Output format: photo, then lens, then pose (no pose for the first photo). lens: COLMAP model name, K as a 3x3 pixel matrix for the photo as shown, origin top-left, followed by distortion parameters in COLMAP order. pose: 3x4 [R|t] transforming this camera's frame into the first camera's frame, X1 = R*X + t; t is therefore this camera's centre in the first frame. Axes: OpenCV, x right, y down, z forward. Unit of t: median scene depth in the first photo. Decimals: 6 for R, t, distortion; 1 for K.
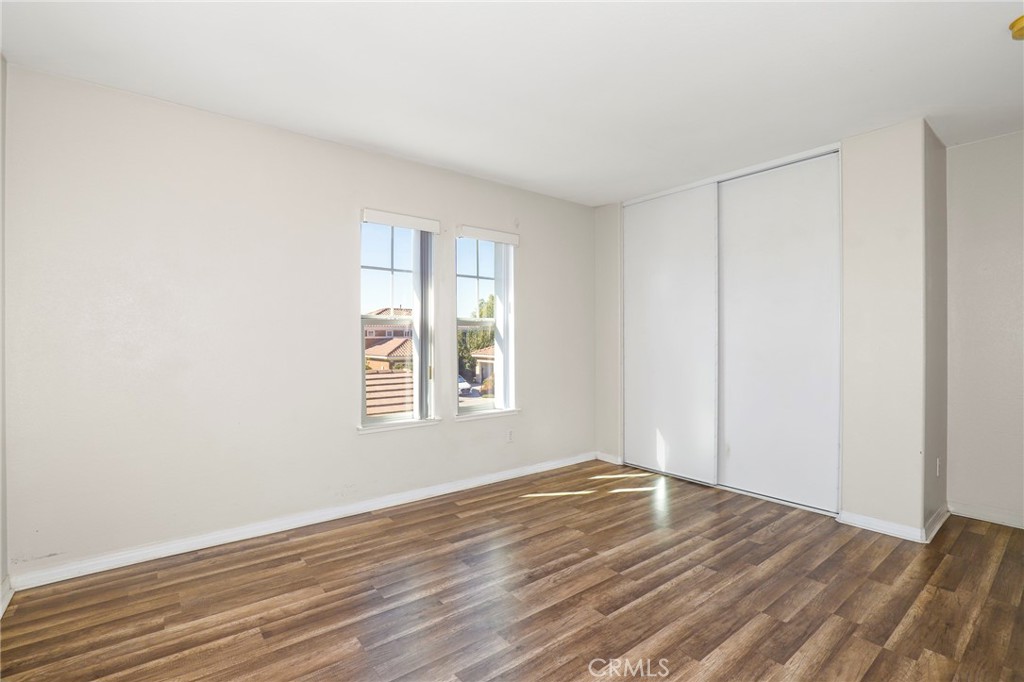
lens RADIAL K [[542.2, 0, 512.0], [0, 542.2, 341.0], [0, 0, 1]] dist [-0.028392, 0.000812]
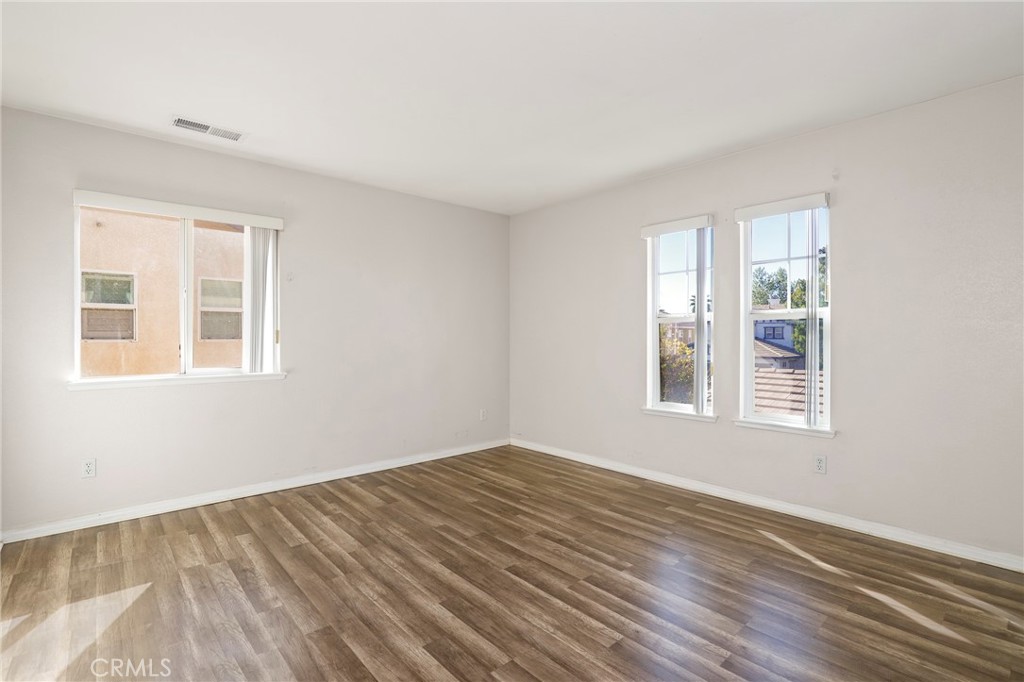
lens RADIAL K [[480.2, 0, 516.1], [0, 480.2, 339.8], [0, 0, 1]] dist [-0.024830, 0.000999]
pose [[-0.015068, 0.006154, -0.999868, 1.061860], [0.001145, 0.999981, 0.006138, -0.026215], [0.999886, -0.001053, -0.015075, 0.862320]]
